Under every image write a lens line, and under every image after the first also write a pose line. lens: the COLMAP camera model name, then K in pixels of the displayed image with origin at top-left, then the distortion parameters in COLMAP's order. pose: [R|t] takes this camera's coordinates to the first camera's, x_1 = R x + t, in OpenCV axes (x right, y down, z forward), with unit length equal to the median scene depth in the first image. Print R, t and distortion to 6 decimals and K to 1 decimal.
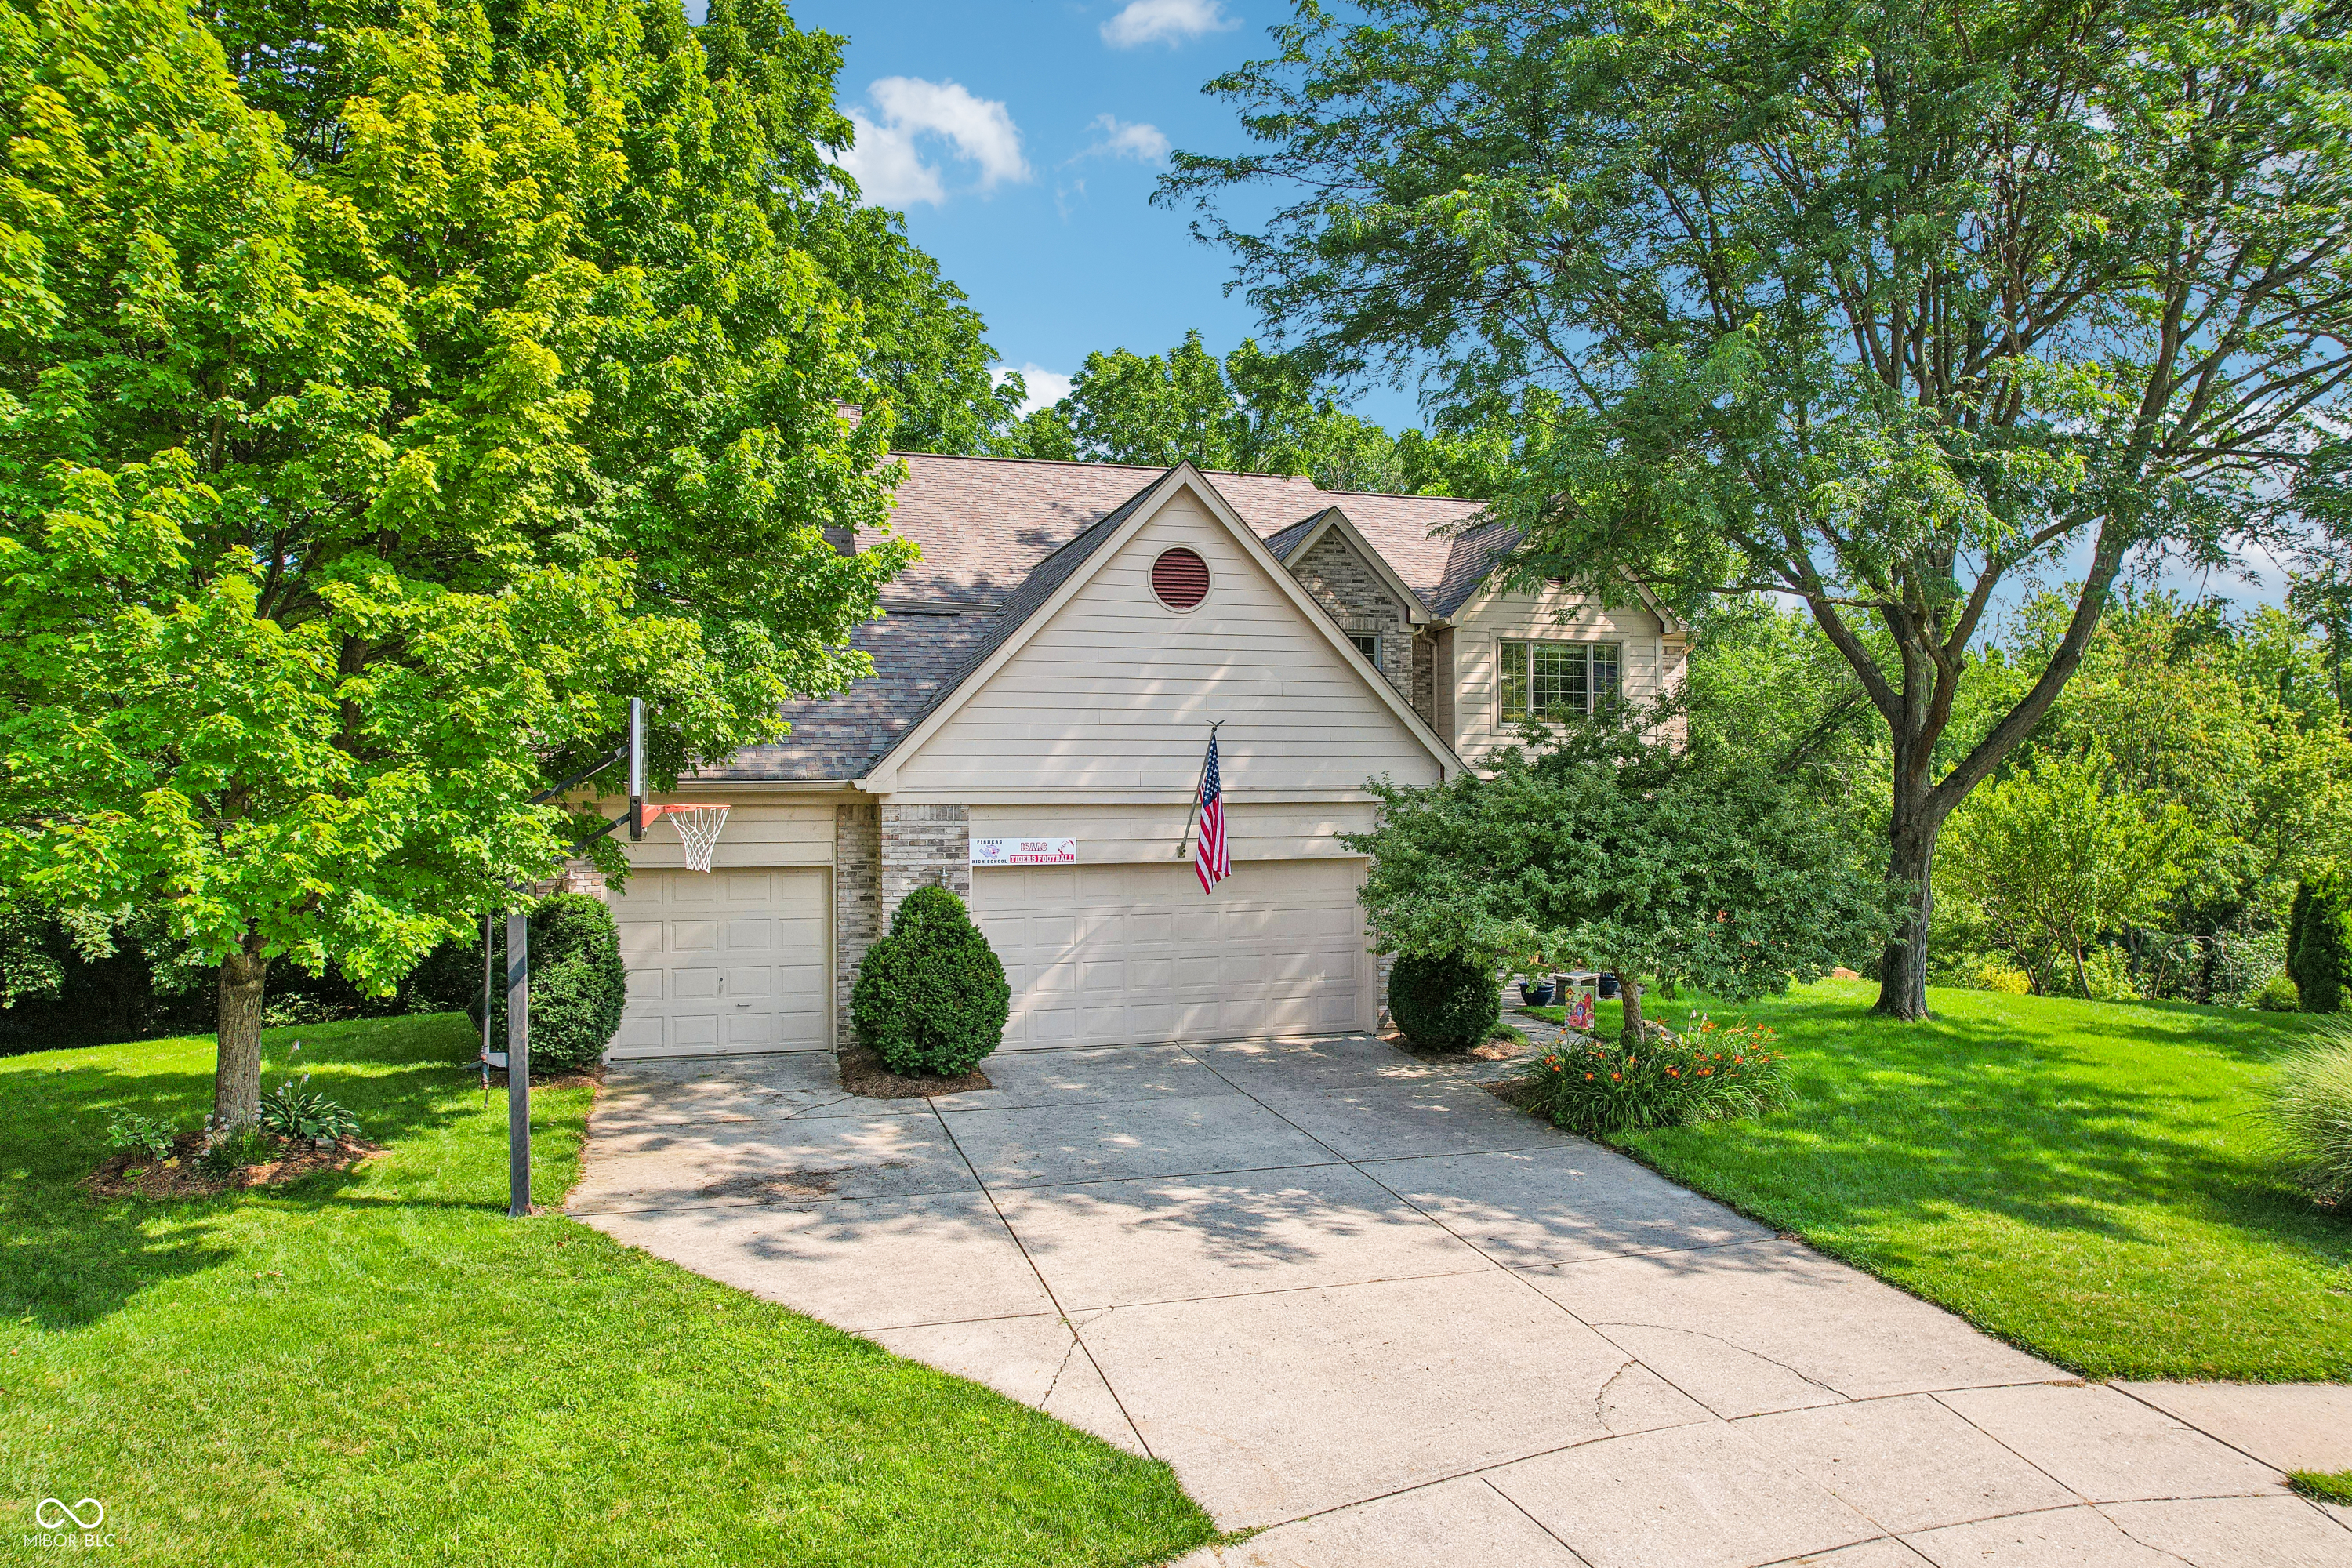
lens RADIAL K [[1510.3, 0, 1178.2], [0, 1510.3, 835.8], [0, 0, 1]] dist [-0.084215, 0.075979]
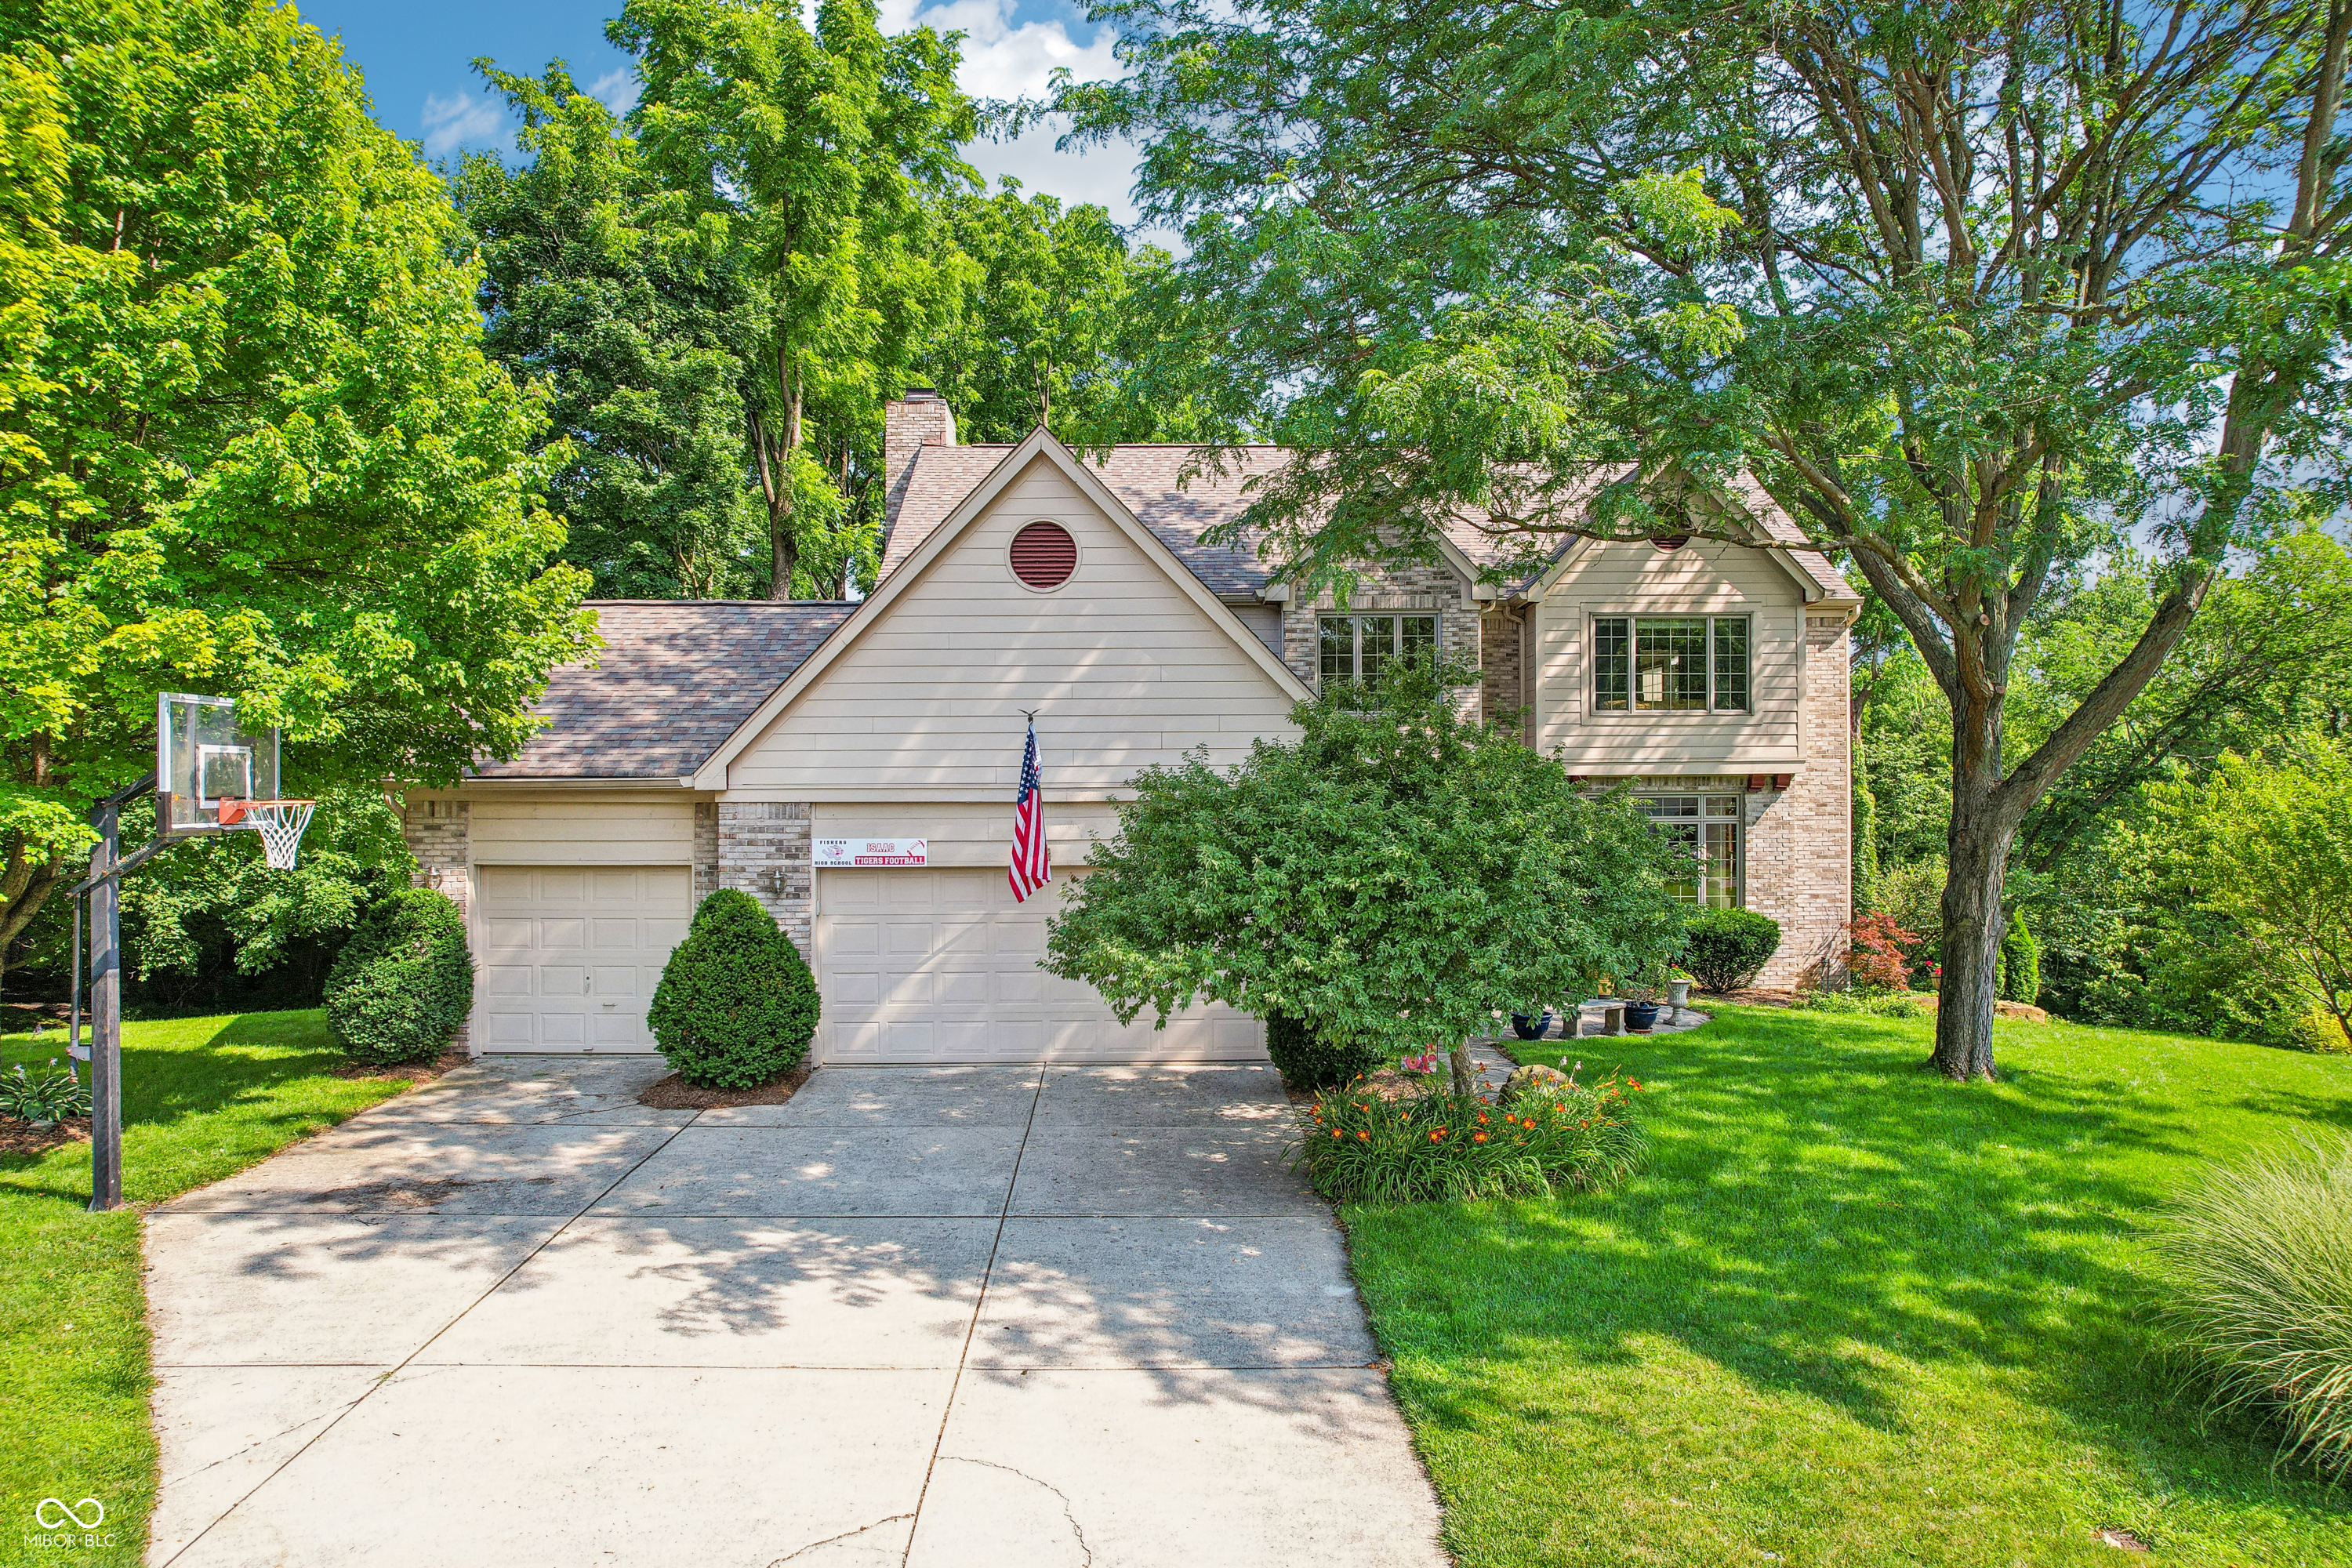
lens RADIAL K [[1510.3, 0, 1178.2], [0, 1510.3, 835.8], [0, 0, 1]] dist [-0.084215, 0.075979]
pose [[0.962889, 0.007320, -0.269800, 0.490756], [-0.007295, 0.999973, 0.001094, -0.003637], [0.269800, 0.000915, 0.962916, 0.217484]]
